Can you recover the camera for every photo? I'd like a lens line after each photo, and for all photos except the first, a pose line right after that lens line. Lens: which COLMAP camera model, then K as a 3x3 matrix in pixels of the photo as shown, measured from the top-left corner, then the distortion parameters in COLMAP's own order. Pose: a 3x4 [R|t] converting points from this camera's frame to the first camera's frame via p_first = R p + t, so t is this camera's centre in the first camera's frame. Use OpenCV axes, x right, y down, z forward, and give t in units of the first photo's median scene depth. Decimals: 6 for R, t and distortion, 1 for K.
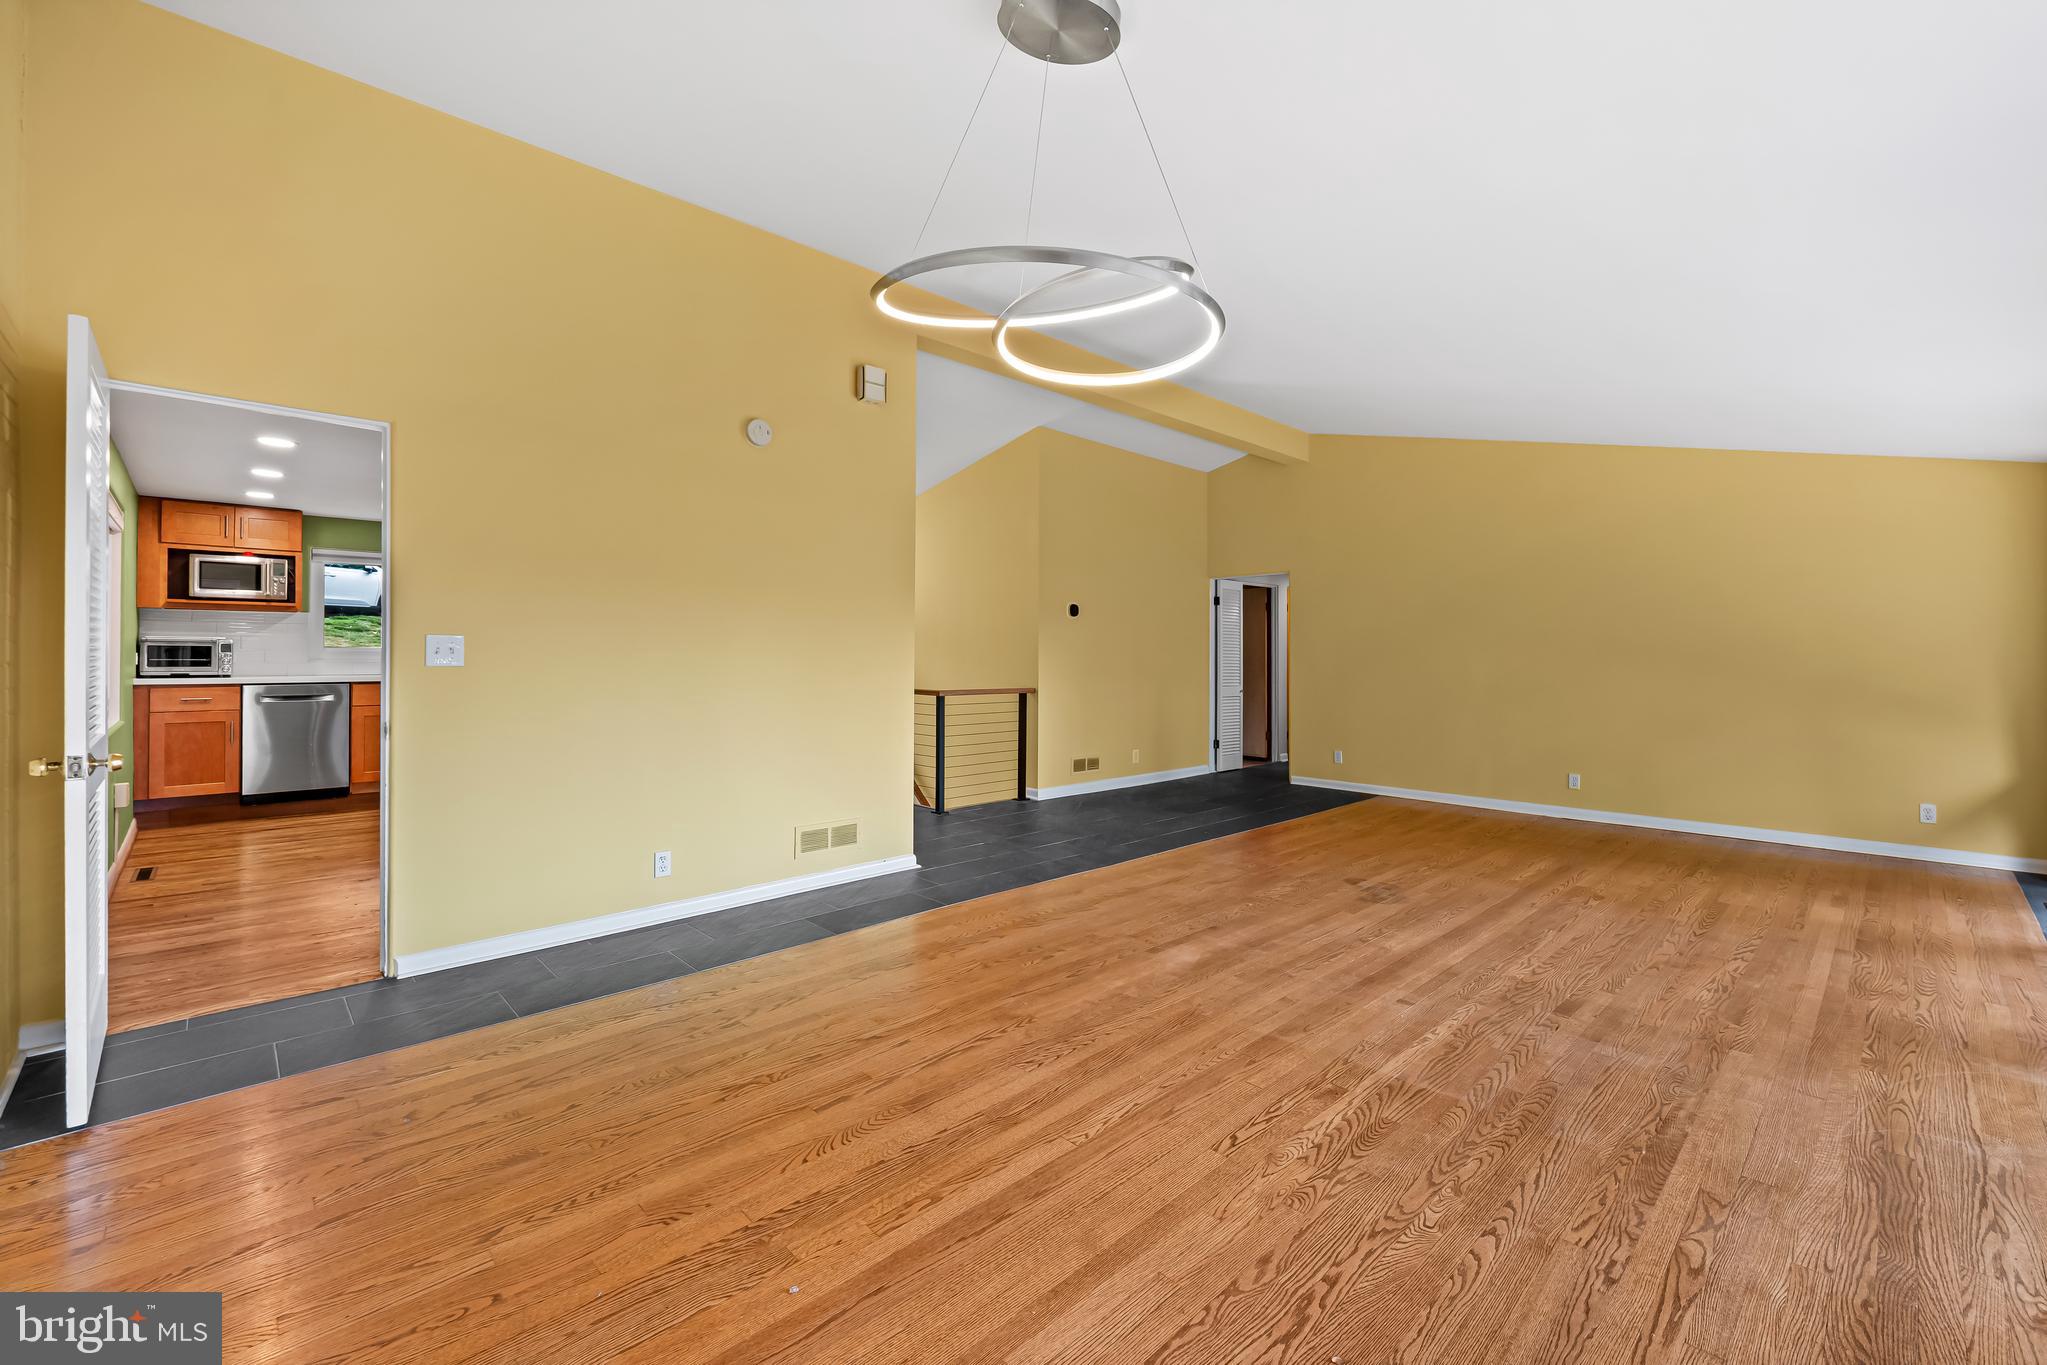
lens RADIAL K [[852.0, 0, 1022.3], [0, 852.0, 652.1], [0, 0, 1]] dist [-0.009210, -0.000294]
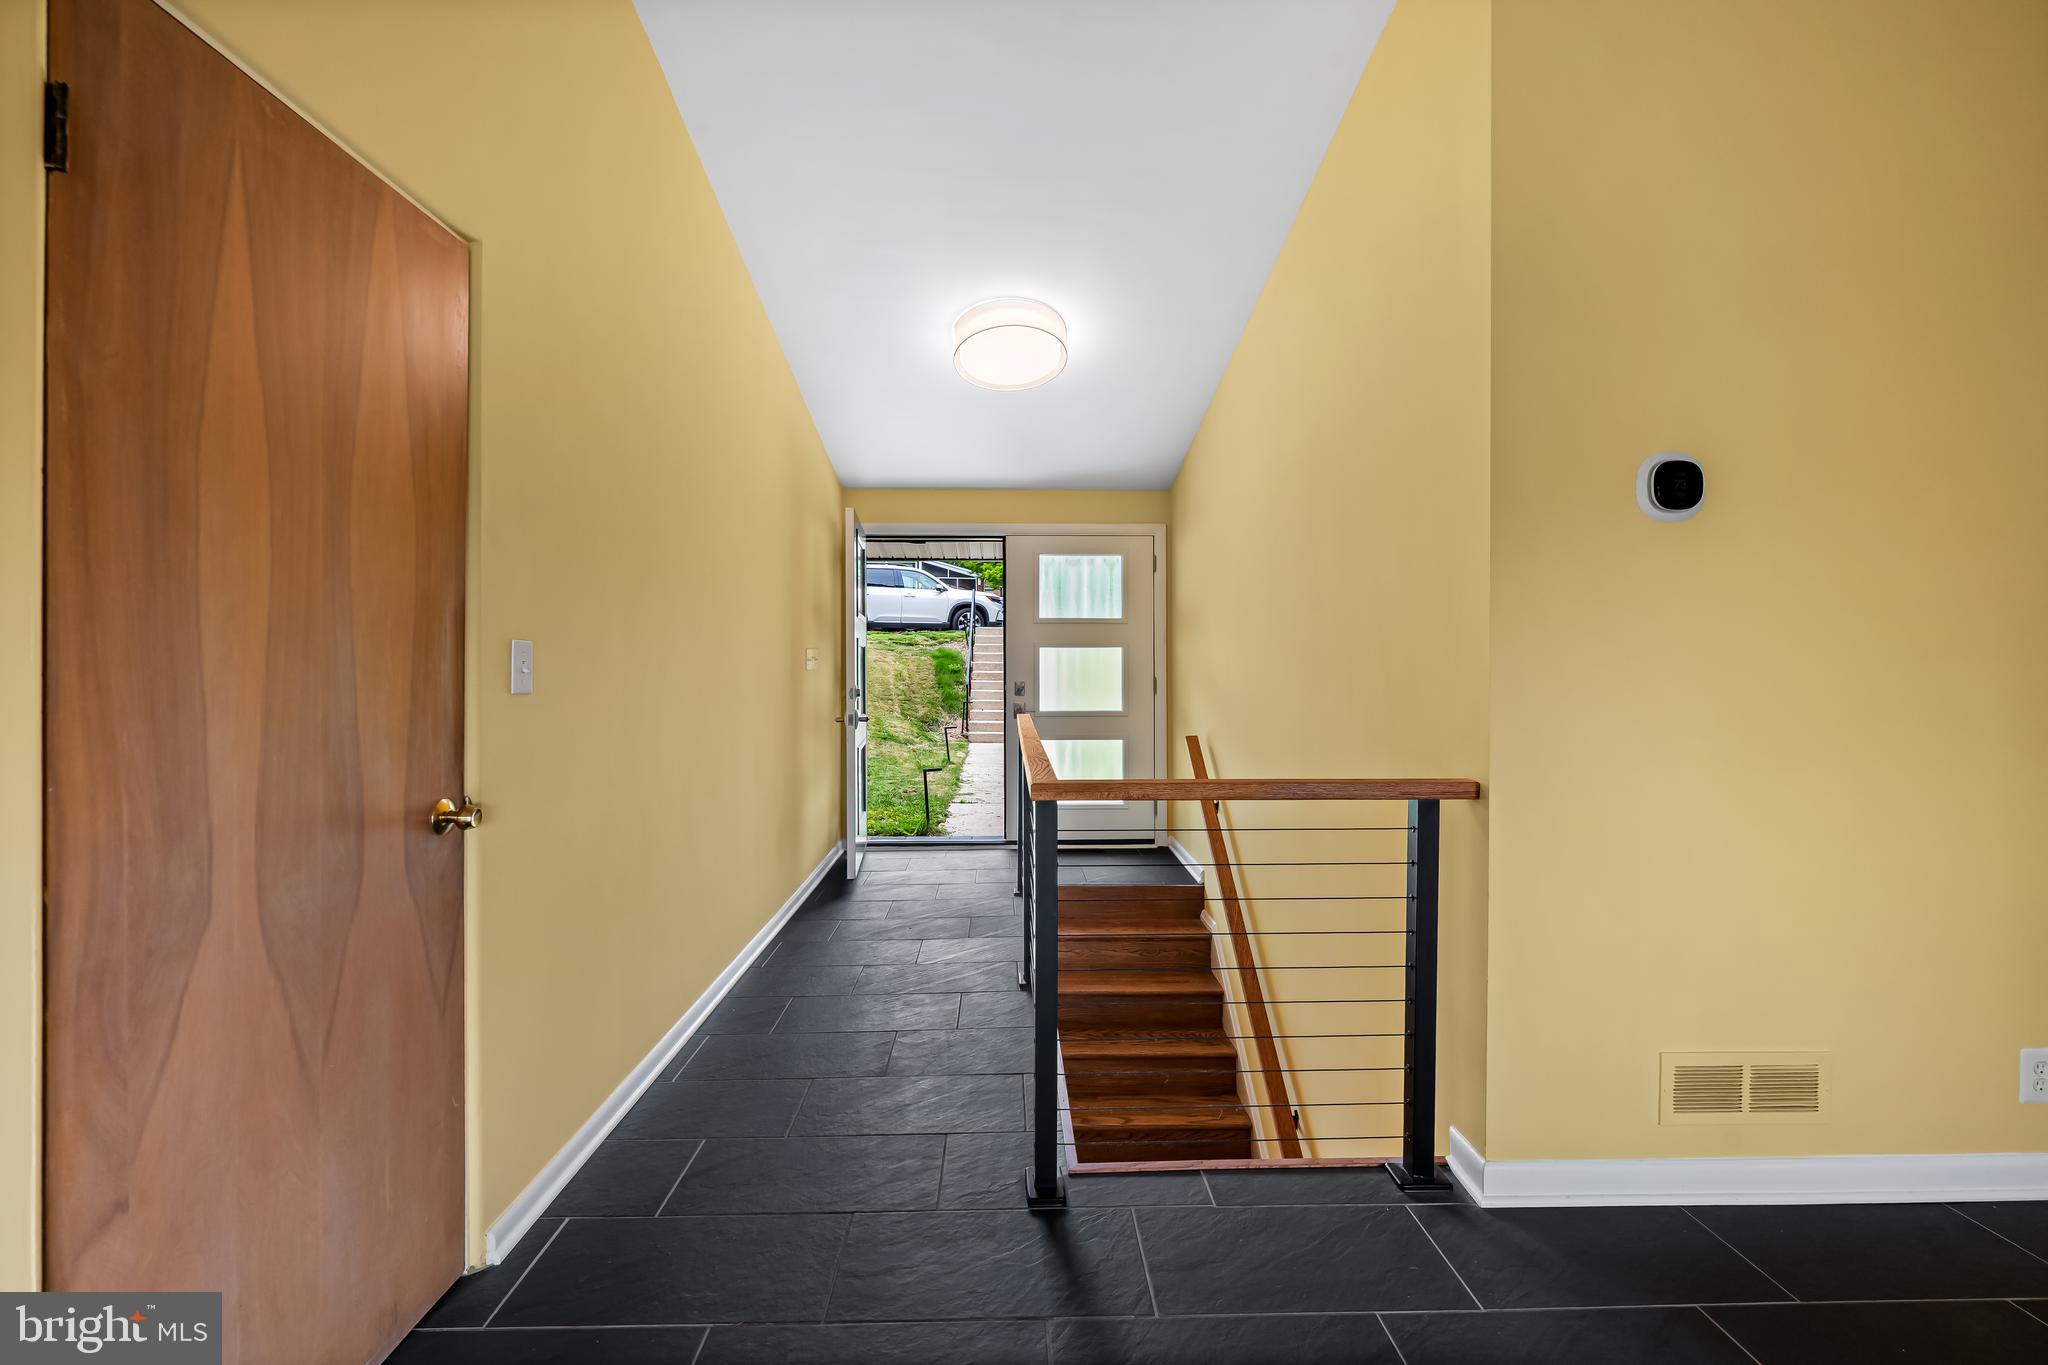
lens RADIAL K [[822.1, 0, 1044.2], [0, 822.1, 664.4], [0, 0, 1]] dist [-0.006514, 0.000126]
pose [[0.741853, -0.003590, -0.670553, 0.084485], [0.003378, 0.999993, -0.001616, 0.003633], [0.670554, -0.001066, 0.741860, 0.681374]]
